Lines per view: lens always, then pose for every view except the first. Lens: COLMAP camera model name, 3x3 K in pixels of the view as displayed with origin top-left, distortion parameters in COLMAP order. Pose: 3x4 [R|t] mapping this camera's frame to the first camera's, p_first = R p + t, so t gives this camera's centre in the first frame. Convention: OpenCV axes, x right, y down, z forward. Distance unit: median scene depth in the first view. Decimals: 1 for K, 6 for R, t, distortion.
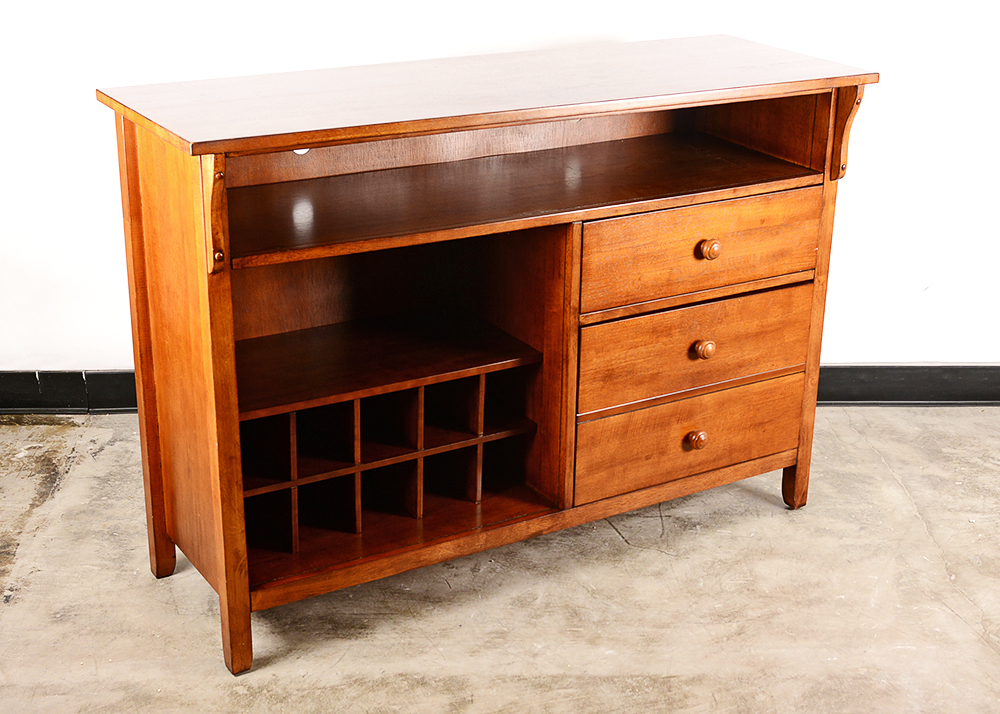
lens RADIAL K [[1485.7, 0, 495.4], [0, 1485.7, 350.7], [0, 0, 1]] dist [0.001433, 0.000000]
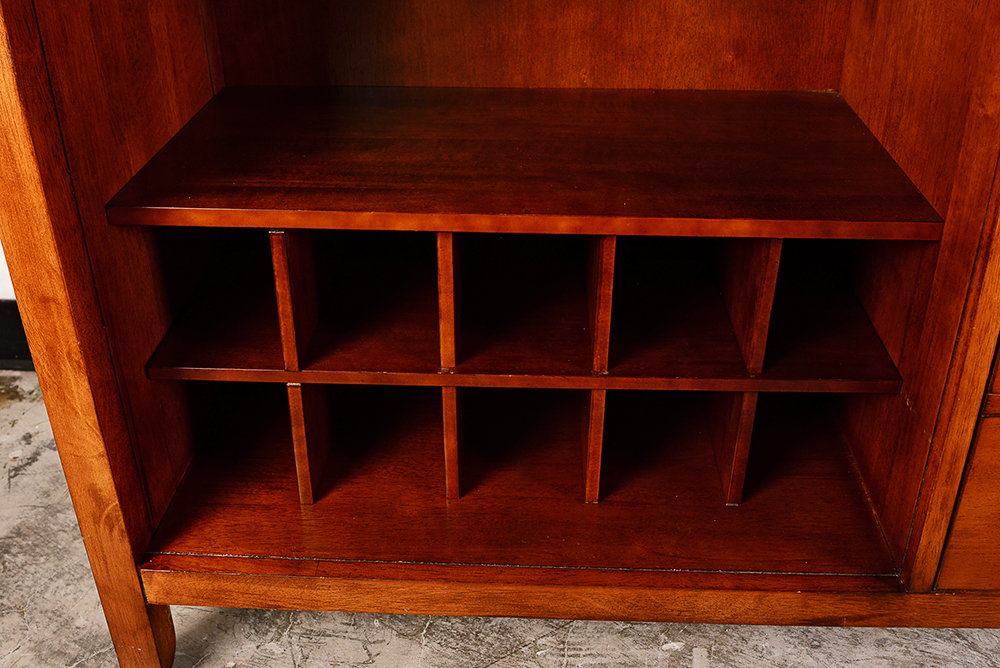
lens RADIAL K [[1051.7, 0, 495.4], [0, 1051.7, 337.2], [0, 0, 1]] dist [-0.053622, 0.000000]
pose [[0.833665, 0.258250, -0.488170, 0.075699], [-0.178554, 0.962496, 0.204254, -0.003630], [0.522610, -0.083115, 0.848511, 0.697692]]
